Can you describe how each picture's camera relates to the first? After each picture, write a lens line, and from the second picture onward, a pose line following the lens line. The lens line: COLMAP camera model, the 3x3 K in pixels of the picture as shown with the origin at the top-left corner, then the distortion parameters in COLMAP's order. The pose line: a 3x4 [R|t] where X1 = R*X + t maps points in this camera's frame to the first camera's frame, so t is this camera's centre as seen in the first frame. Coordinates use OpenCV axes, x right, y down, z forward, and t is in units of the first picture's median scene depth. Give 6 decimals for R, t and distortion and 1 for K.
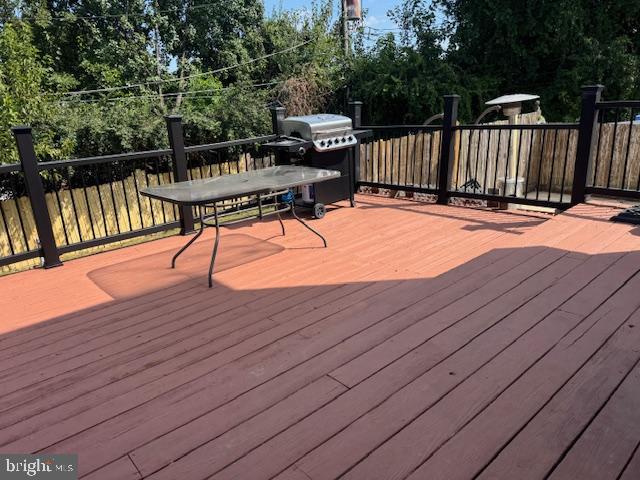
lens RADIAL K [[446.8, 0, 320.0], [0, 446.8, 240.0], [0, 0, 1]] dist [0.101166, -0.147650]
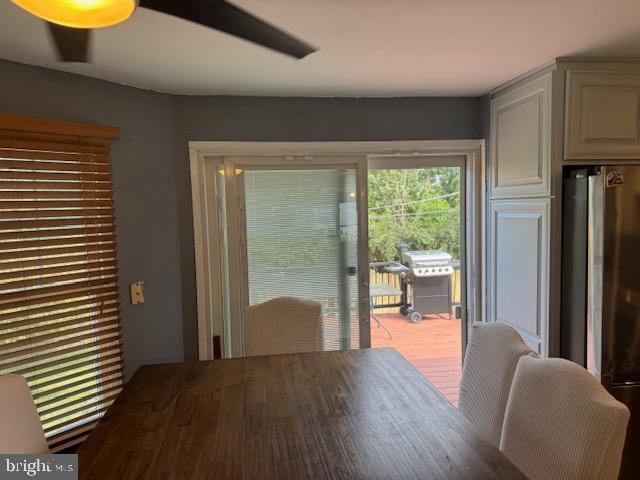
lens RADIAL K [[446.8, 0, 320.0], [0, 446.8, 240.0], [0, 0, 1]] dist [0.101166, -0.147650]
pose [[0.826034, 0.069602, -0.559306, 0.515694], [-0.189226, 0.968994, -0.158882, -0.017839], [0.530906, 0.237077, 0.813593, -0.368212]]
